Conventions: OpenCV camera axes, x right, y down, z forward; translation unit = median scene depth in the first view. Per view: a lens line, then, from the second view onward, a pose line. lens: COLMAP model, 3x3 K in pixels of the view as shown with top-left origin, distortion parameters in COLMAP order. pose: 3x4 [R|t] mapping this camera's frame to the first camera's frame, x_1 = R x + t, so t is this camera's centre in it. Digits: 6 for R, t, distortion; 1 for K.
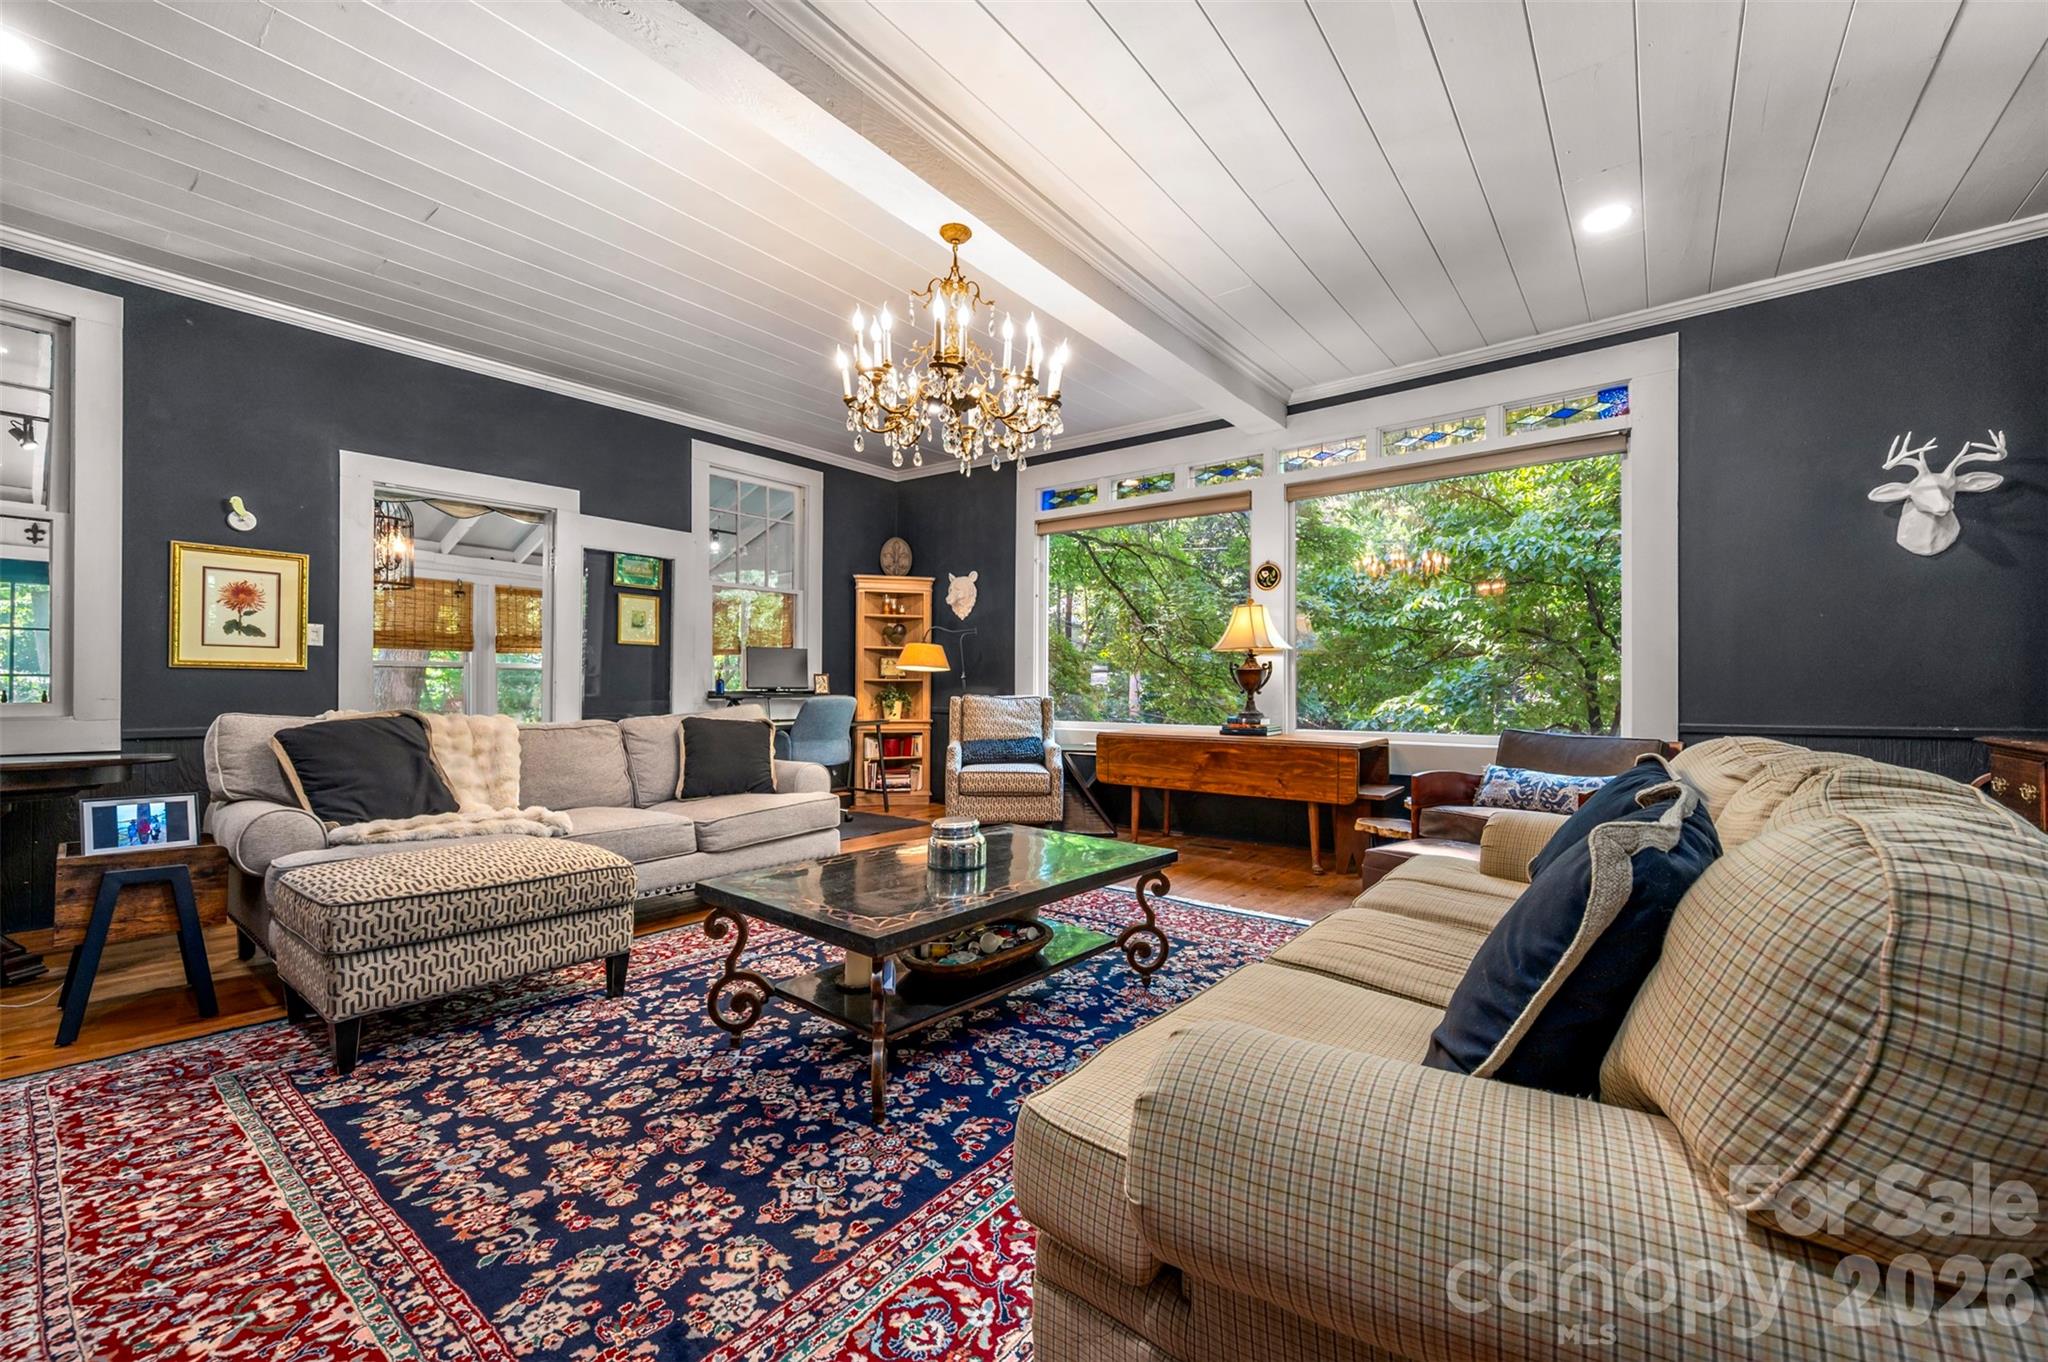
lens RADIAL K [[808.9, 0, 1035.1], [0, 808.9, 687.3], [0, 0, 1]] dist [-0.000857, -0.000254]
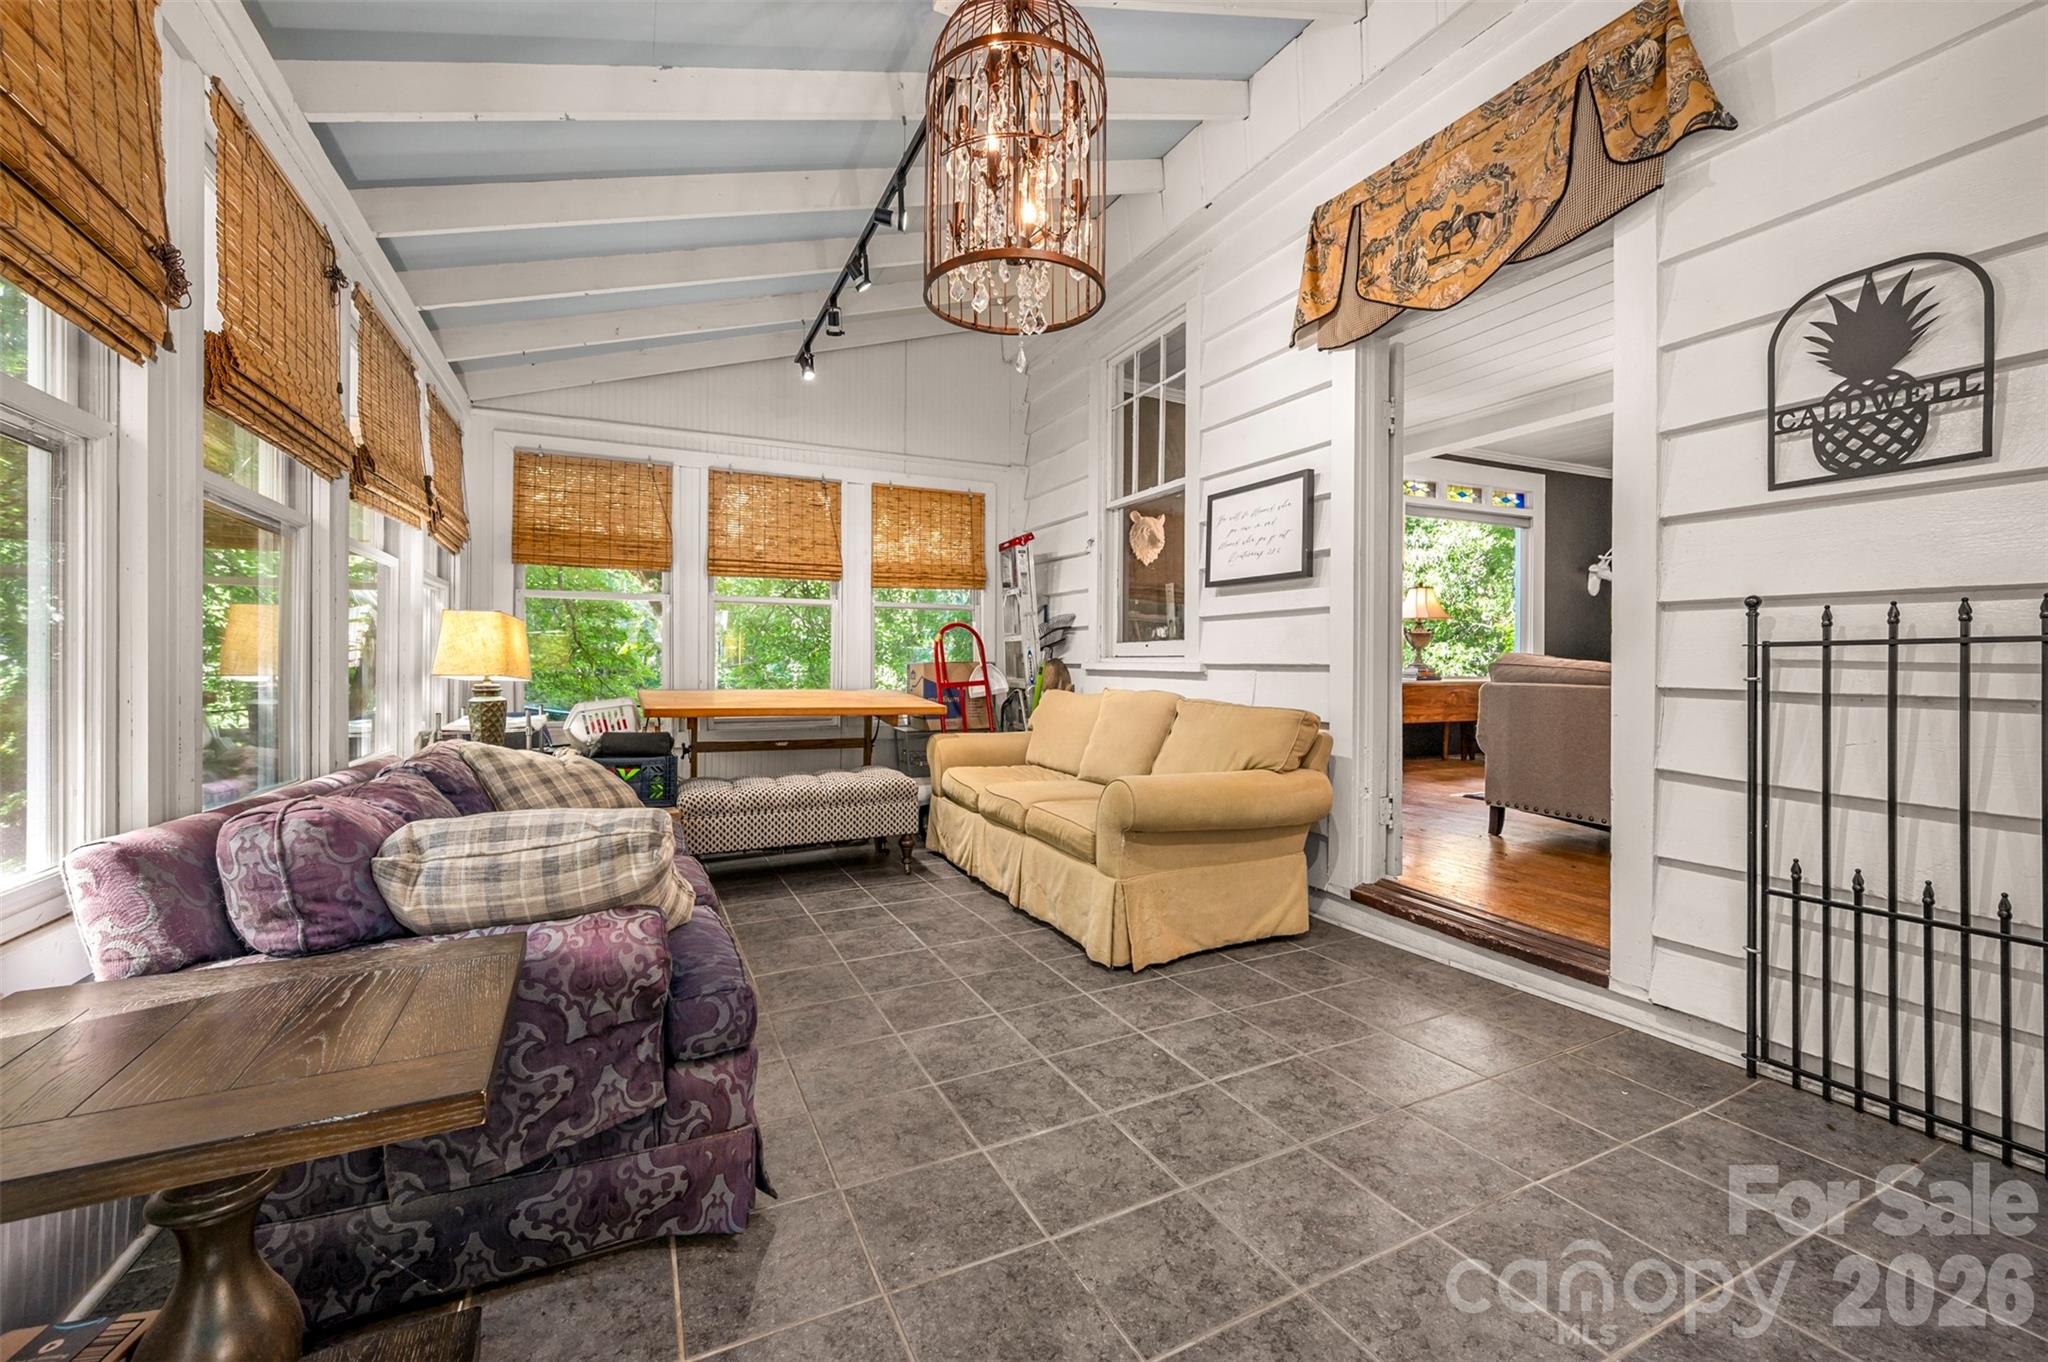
lens RADIAL K [[824.4, 0, 1028.6], [0, 824.4, 671.4], [0, 0, 1]] dist [0.001617, -0.000073]
pose [[0.444331, -0.008946, 0.895818, -2.220957], [-0.001975, 0.999938, 0.010965, 0.052284], [-0.895860, -0.006641, 0.444286, 1.661600]]
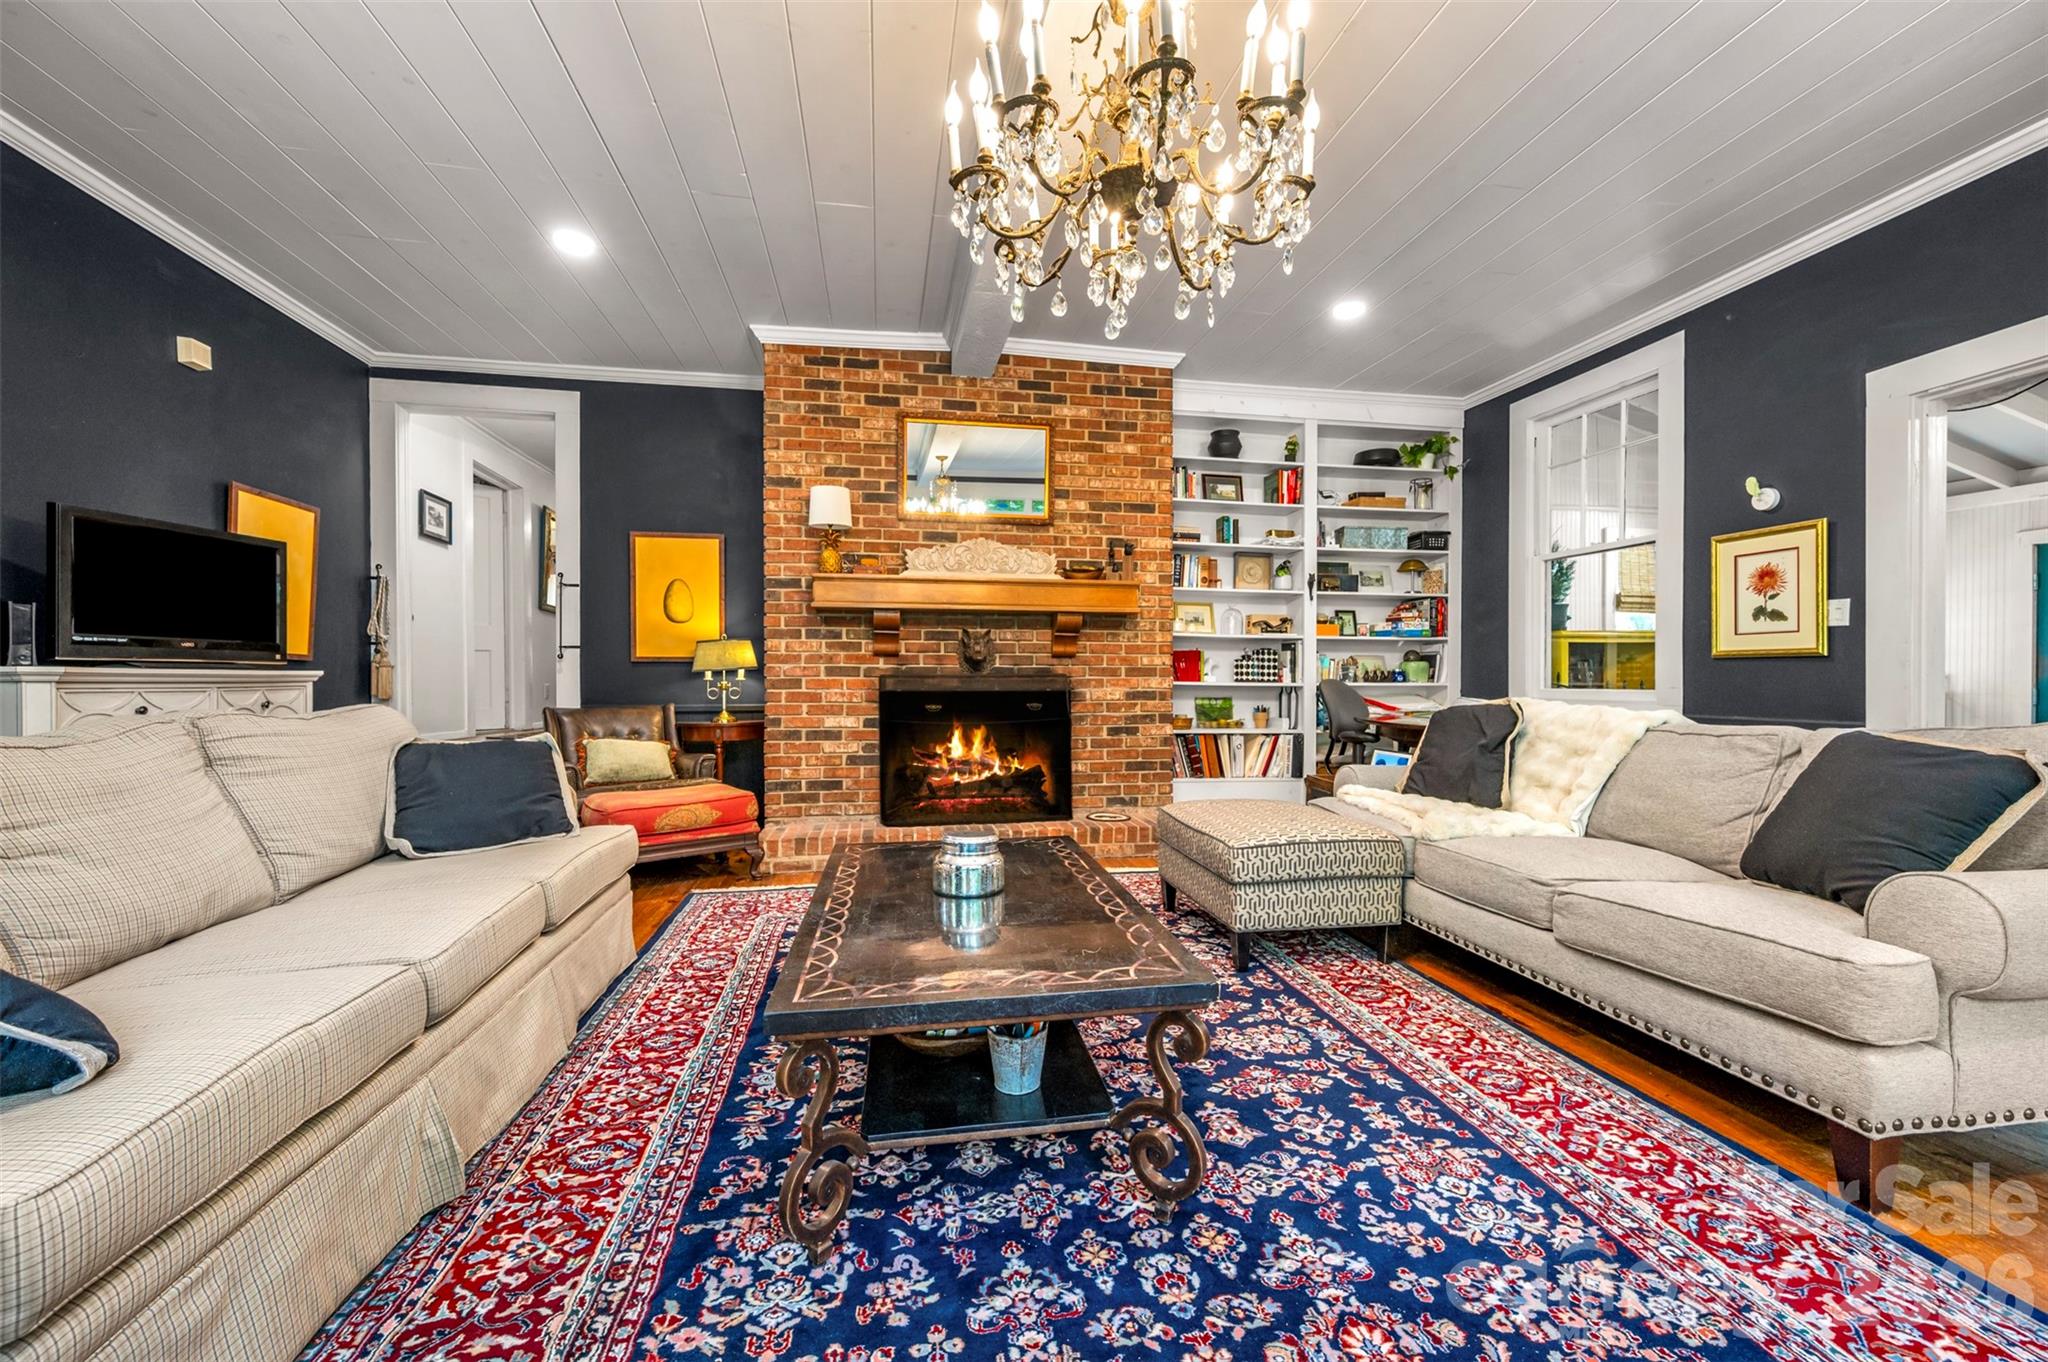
lens RADIAL K [[818.3, 0, 1028.3], [0, 818.3, 683.2], [0, 0, 1]] dist [0.000606, -0.000301]
pose [[-0.671812, -0.000778, -0.740721, 0.398613], [-0.000475, 1.000000, -0.000620, 0.011226], [0.740721, -0.000065, -0.671812, 1.344446]]
